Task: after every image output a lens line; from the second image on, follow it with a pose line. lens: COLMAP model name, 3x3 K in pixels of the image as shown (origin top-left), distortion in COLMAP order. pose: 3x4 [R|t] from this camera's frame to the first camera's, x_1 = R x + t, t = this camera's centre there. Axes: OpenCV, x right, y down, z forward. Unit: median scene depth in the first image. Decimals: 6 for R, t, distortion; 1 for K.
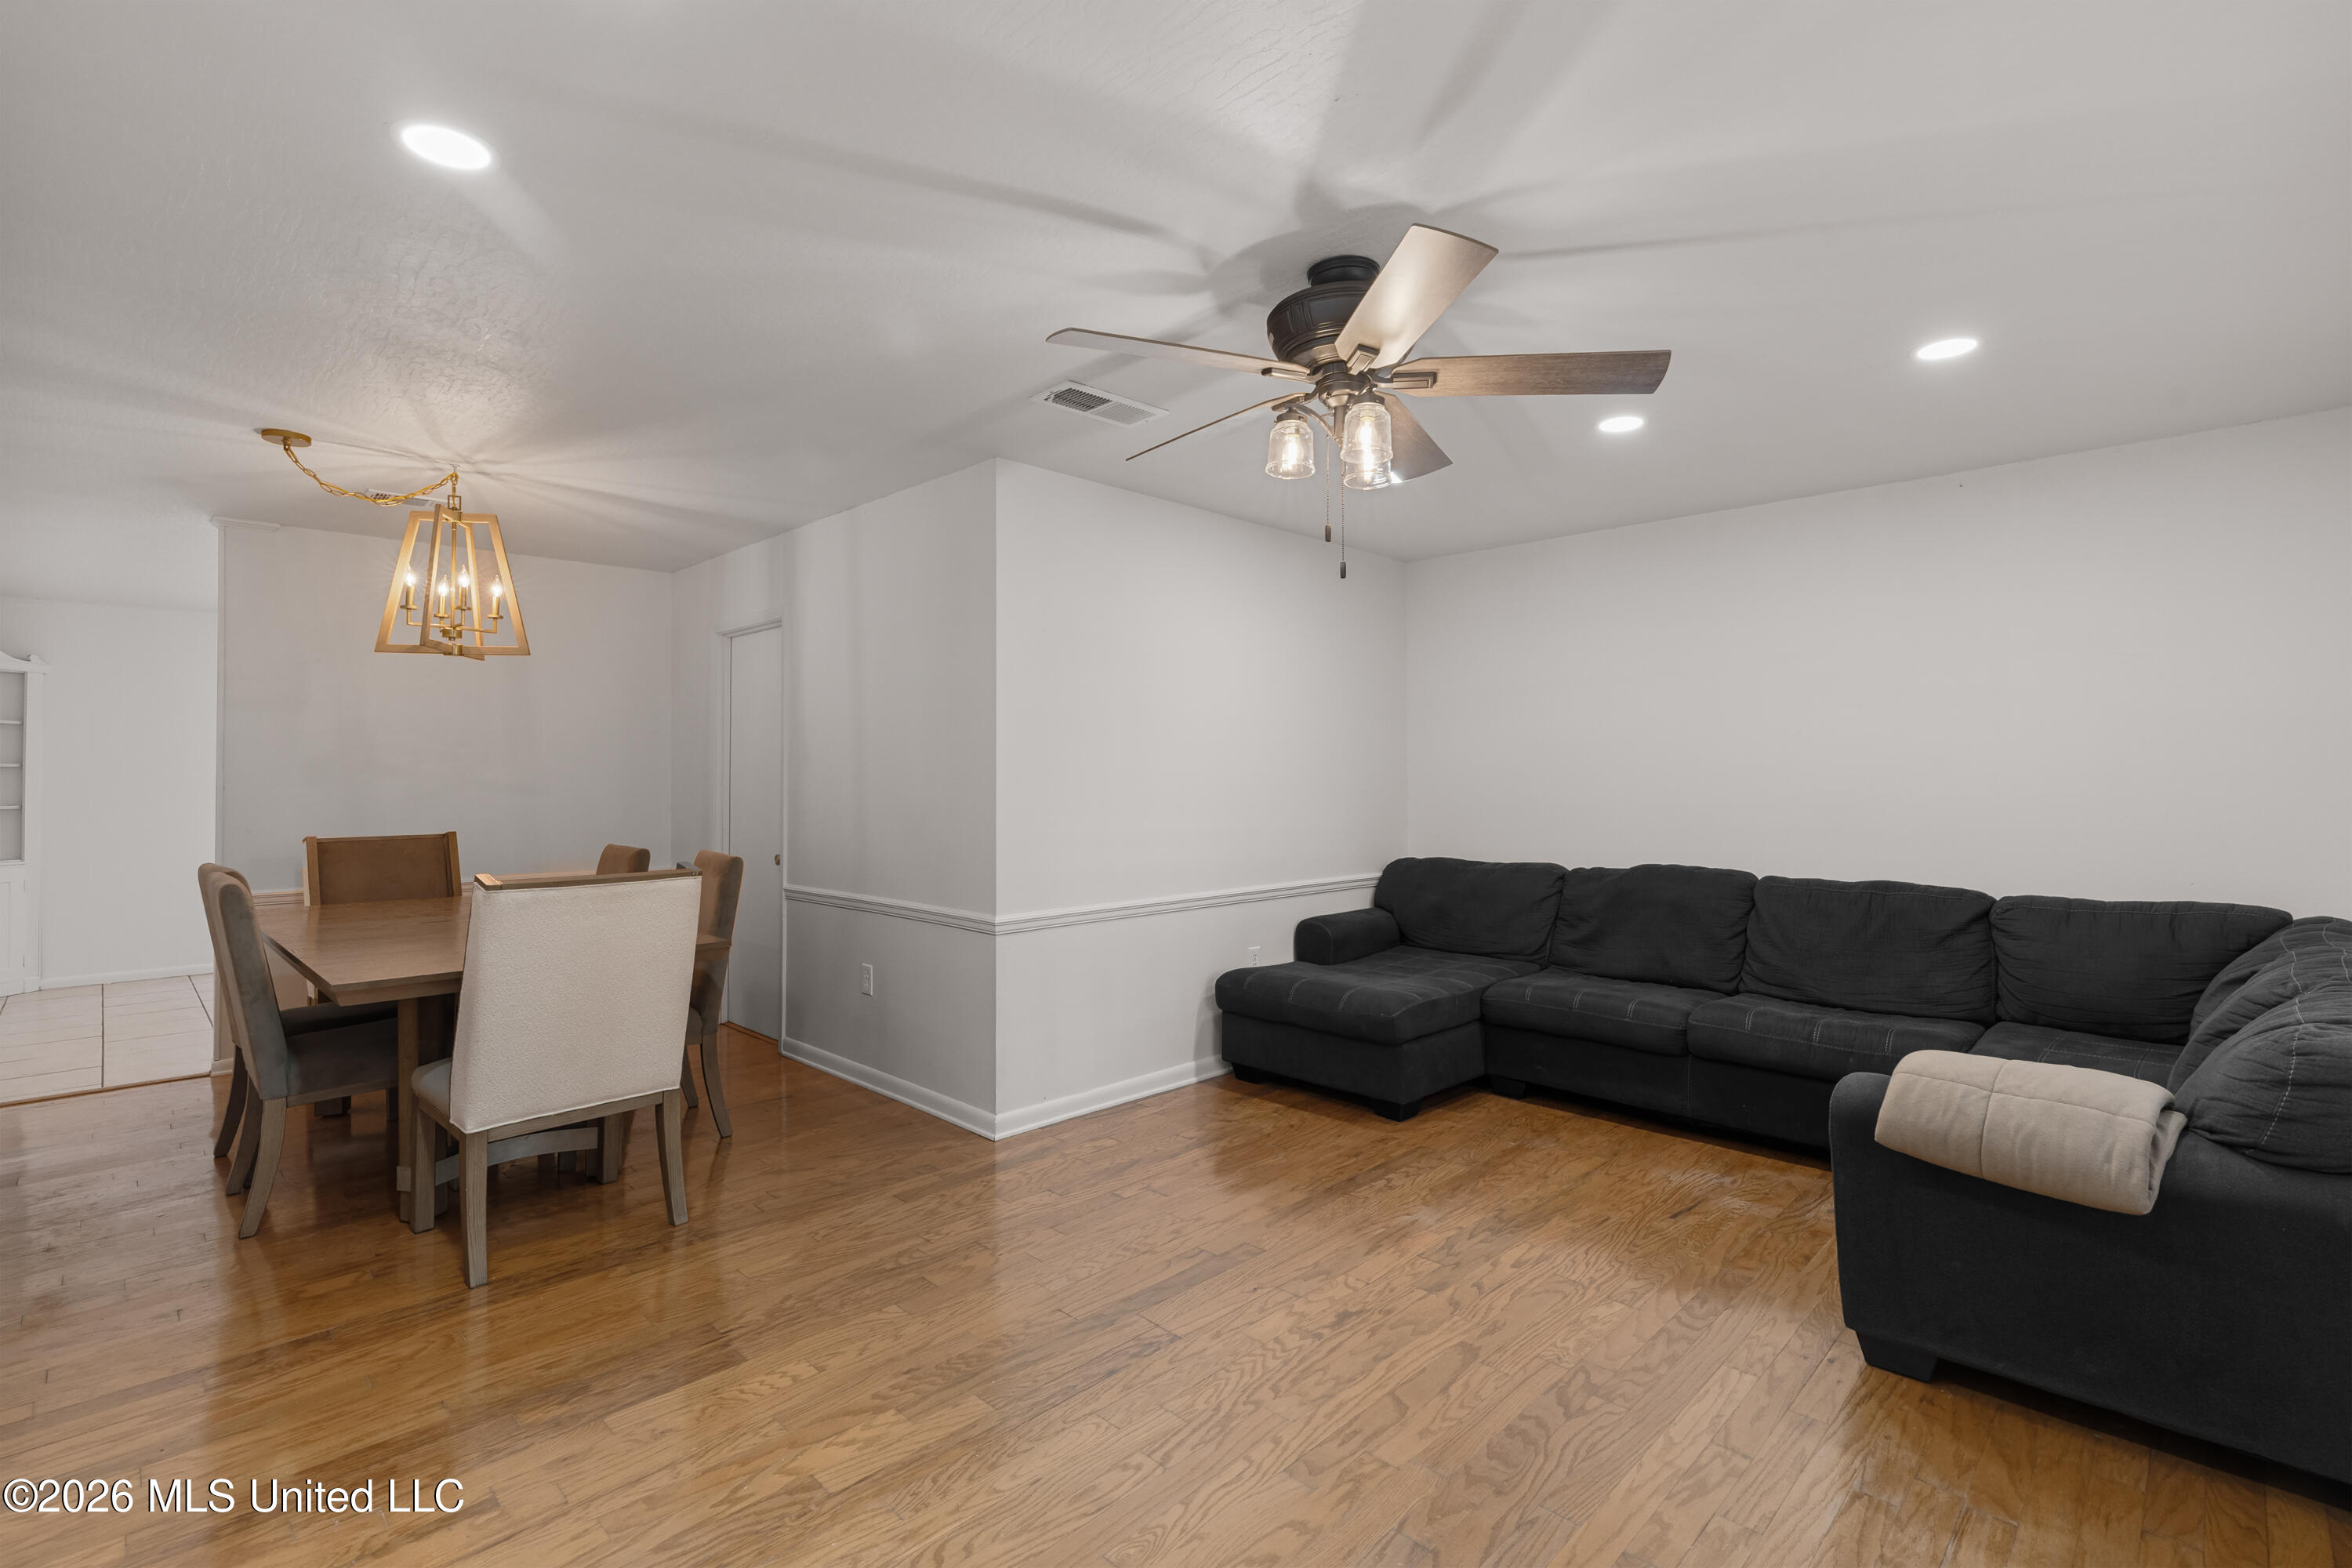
lens RADIAL K [[1061.1, 0, 1172.1], [0, 1061.1, 763.9], [0, 0, 1]] dist [-0.001235, -0.000033]
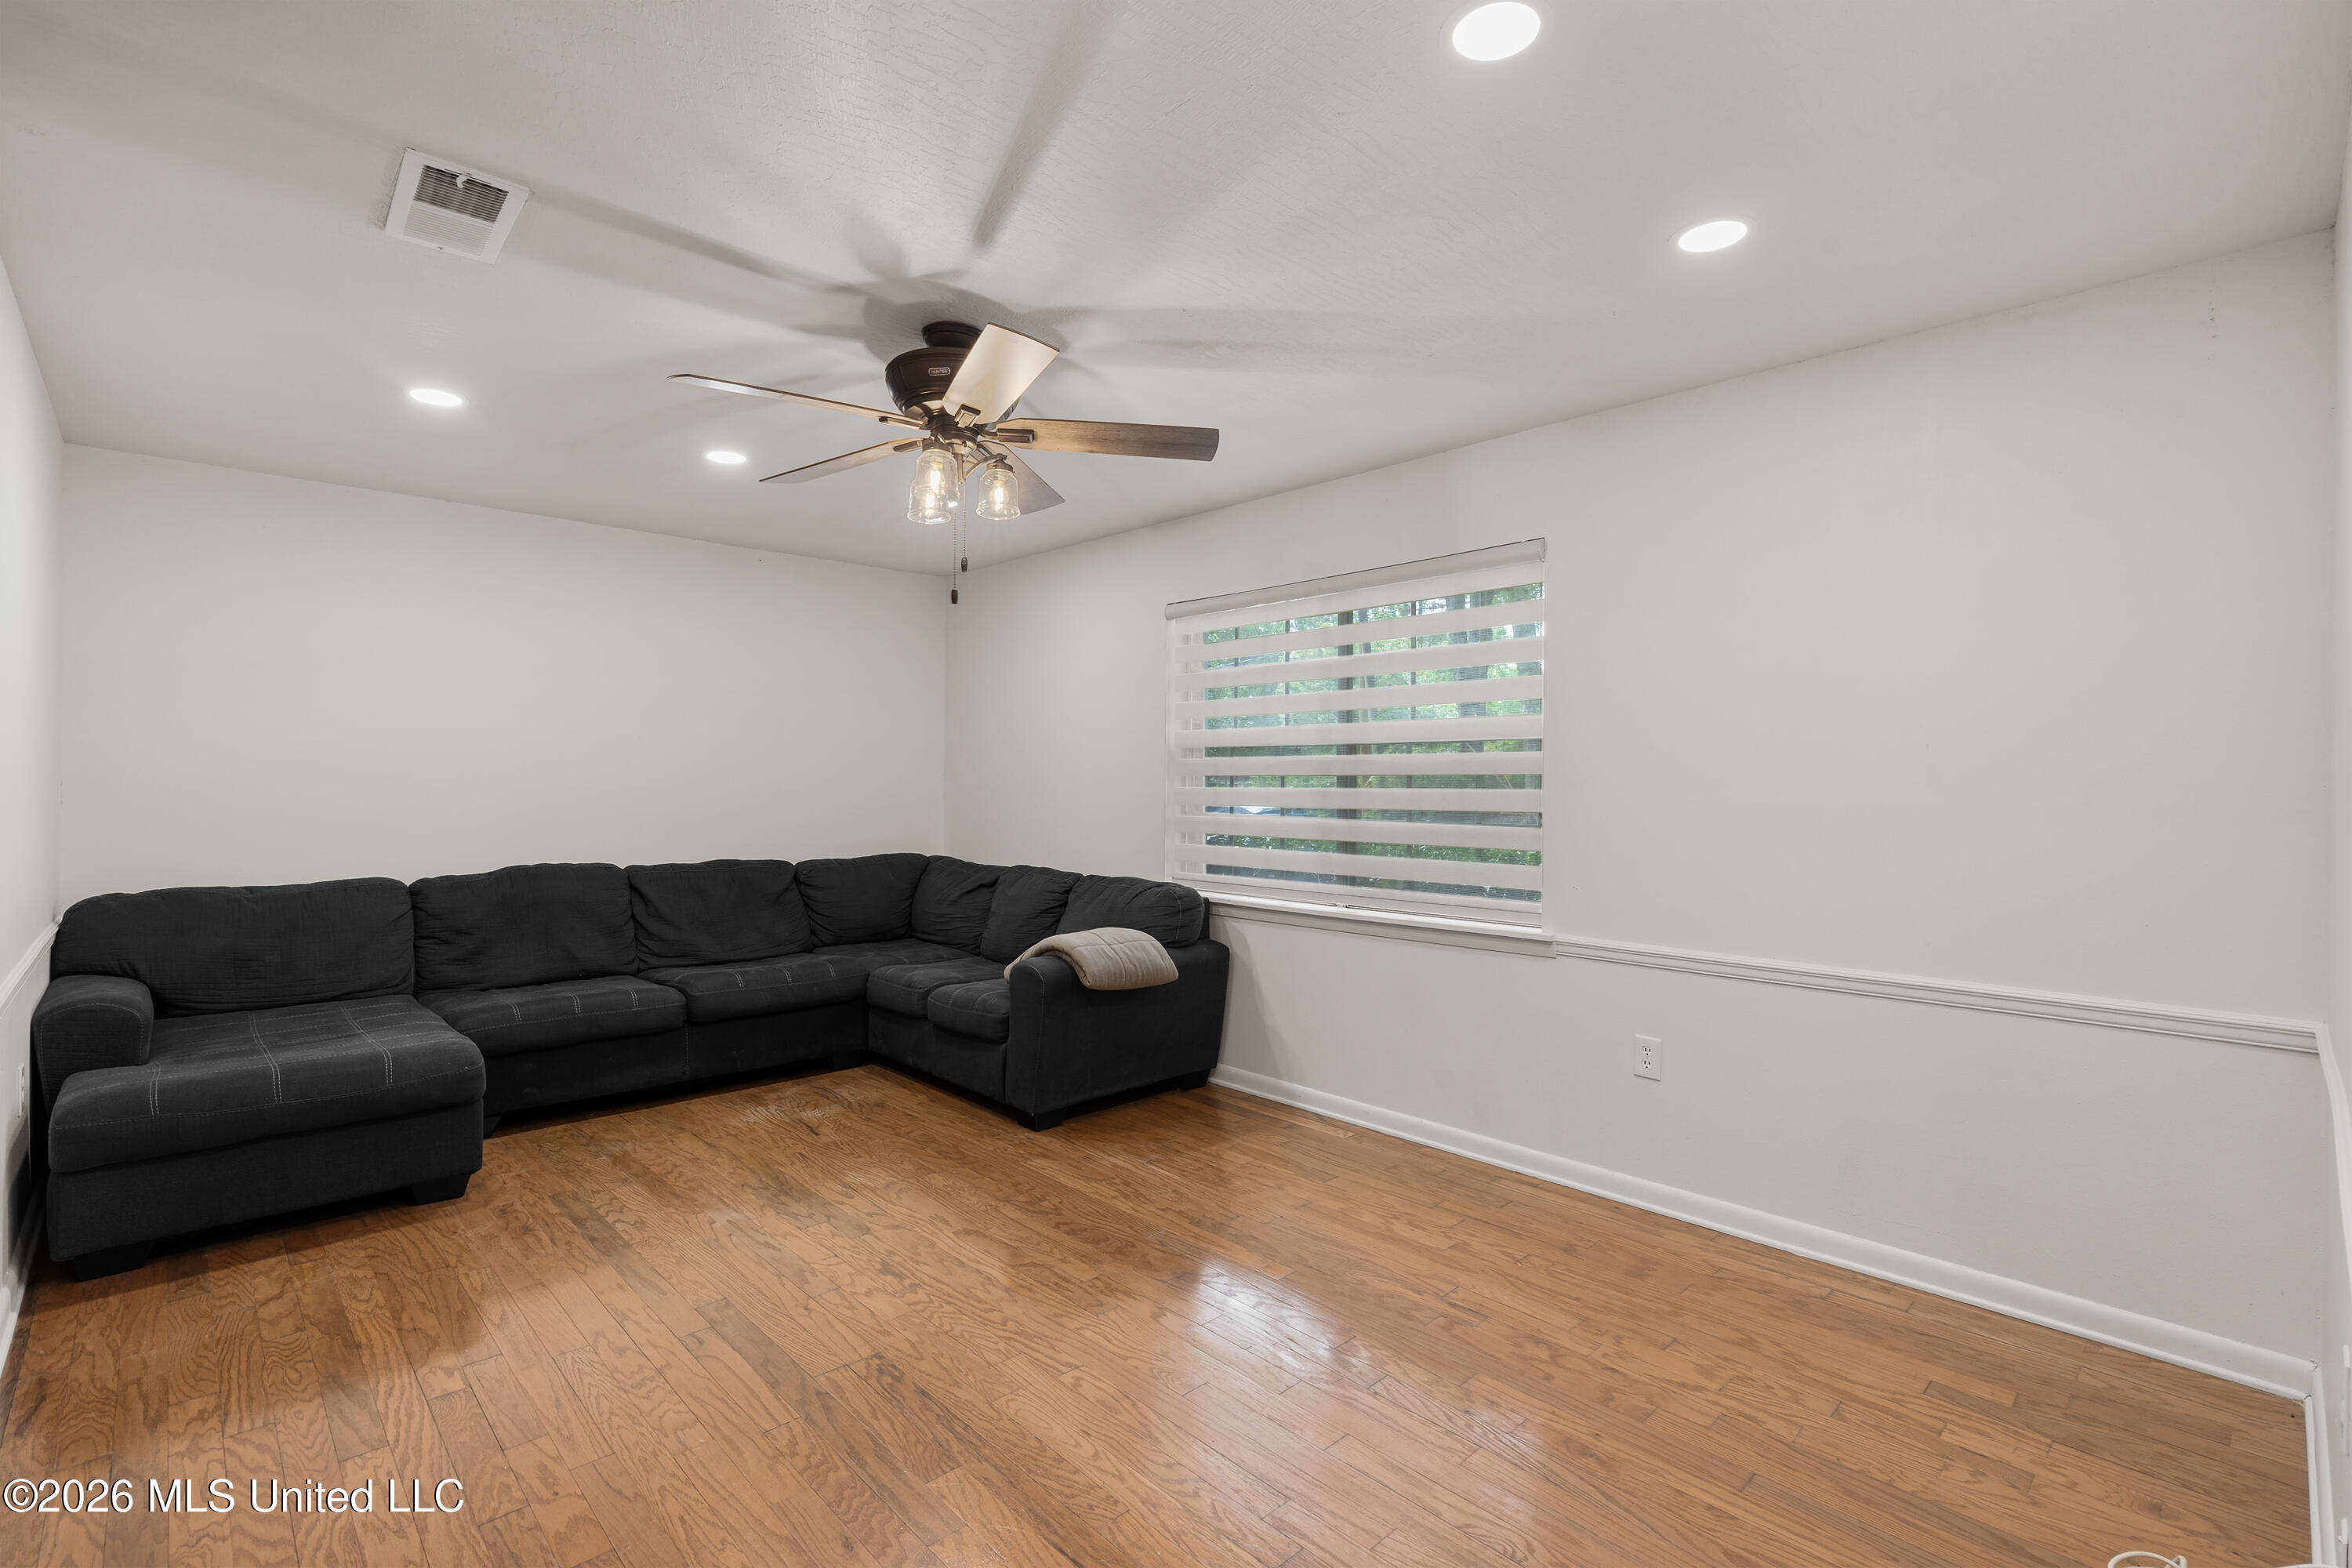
lens RADIAL K [[1061.1, 0, 1171.4], [0, 1061.1, 786.9], [0, 0, 1]] dist [-0.001235, -0.000033]
pose [[0.038866, -0.005871, 0.999227, -0.656016], [-0.018809, 0.999801, 0.006606, 0.005973], [-0.999067, -0.019052, 0.038748, 0.483012]]
